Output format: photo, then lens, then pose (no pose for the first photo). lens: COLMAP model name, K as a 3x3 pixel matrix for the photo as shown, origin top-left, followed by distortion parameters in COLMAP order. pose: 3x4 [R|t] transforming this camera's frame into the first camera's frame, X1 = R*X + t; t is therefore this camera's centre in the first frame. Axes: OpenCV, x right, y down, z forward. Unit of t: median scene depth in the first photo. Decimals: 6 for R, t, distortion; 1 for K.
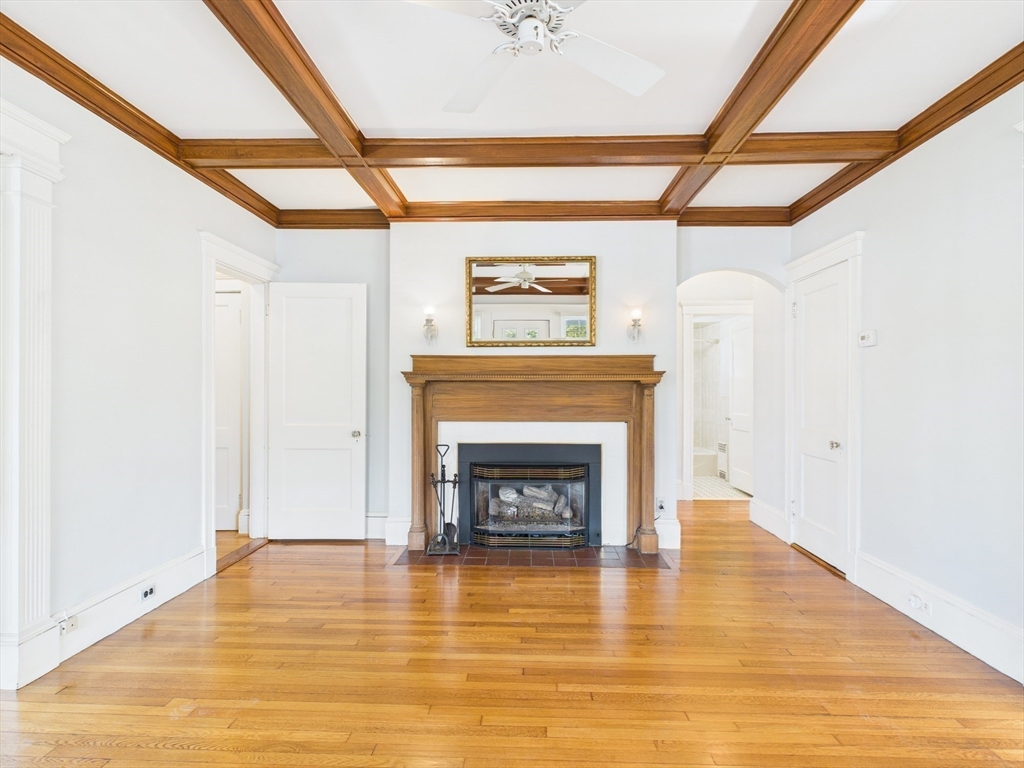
lens RADIAL K [[545.1, 0, 516.3], [0, 545.1, 386.3], [0, 0, 1]] dist [0.001155, -0.000313]
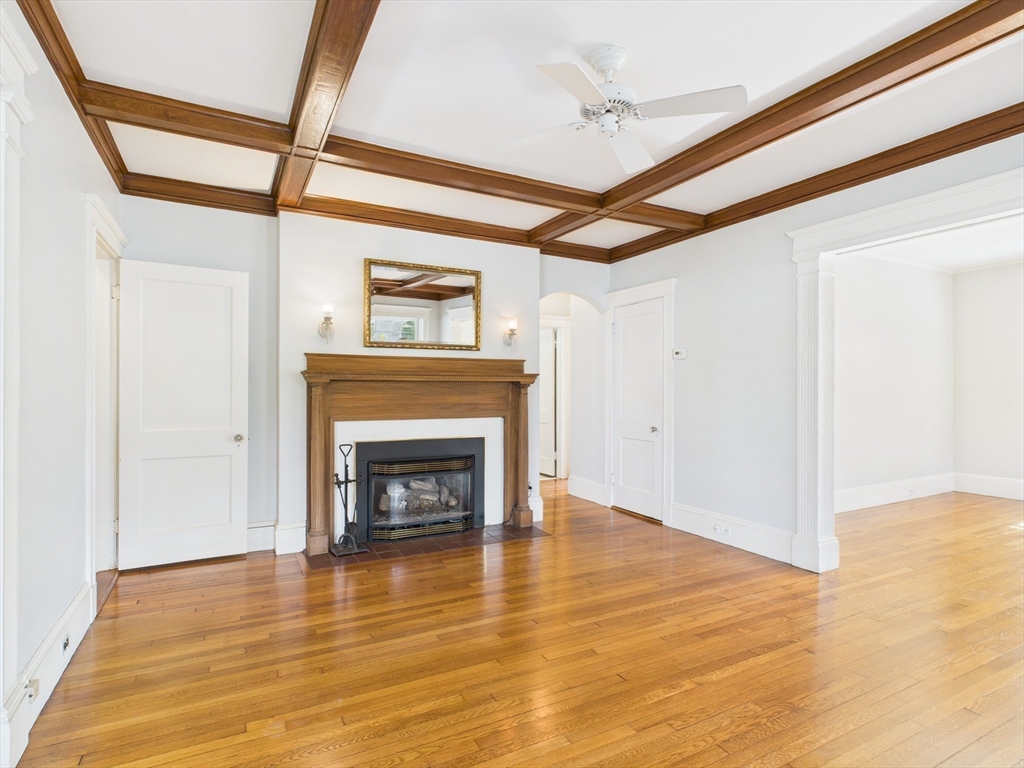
lens RADIAL K [[545.1, 0, 516.3], [0, 545.1, 386.3], [0, 0, 1]] dist [0.001155, -0.000313]
pose [[0.862482, 0.002972, 0.506080, -0.363102], [-0.004942, 0.999985, 0.002550, -0.003182], [-0.506064, -0.004700, 0.862483, -0.015159]]
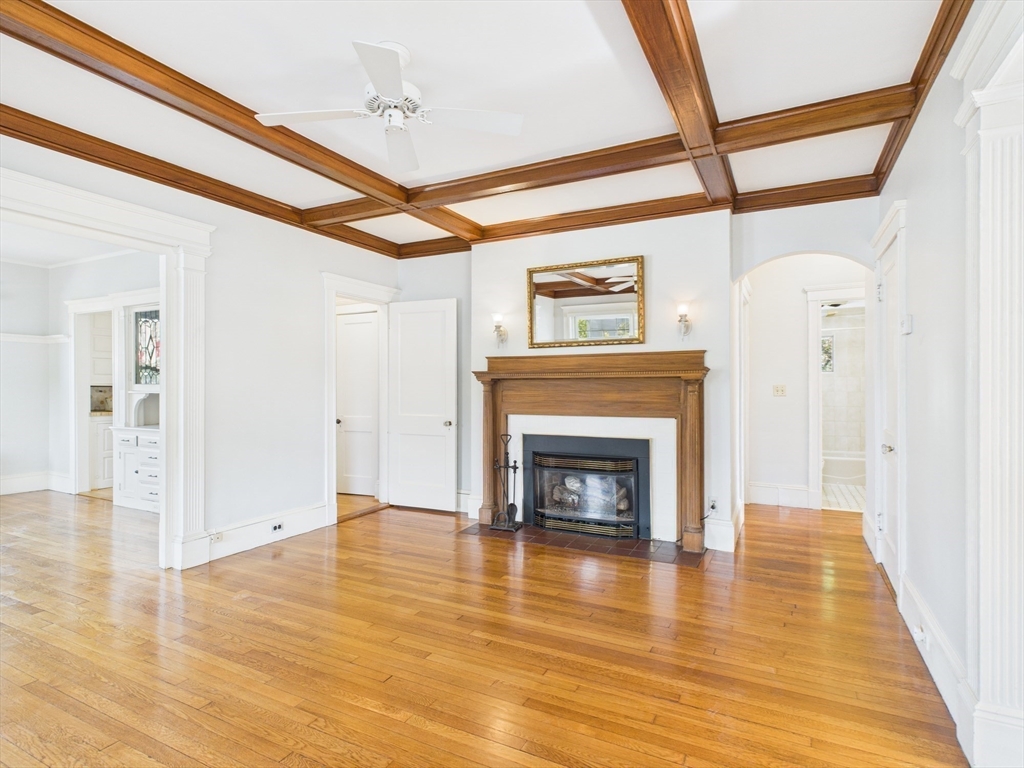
lens RADIAL K [[546.3, 0, 510.4], [0, 546.3, 381.2], [0, 0, 1]] dist [0.001840, 0.000221]
pose [[0.902176, -0.008149, -0.431290, 0.361519], [0.007092, 0.999967, -0.004059, -0.000507], [0.431309, 0.000603, 0.902204, -0.032139]]
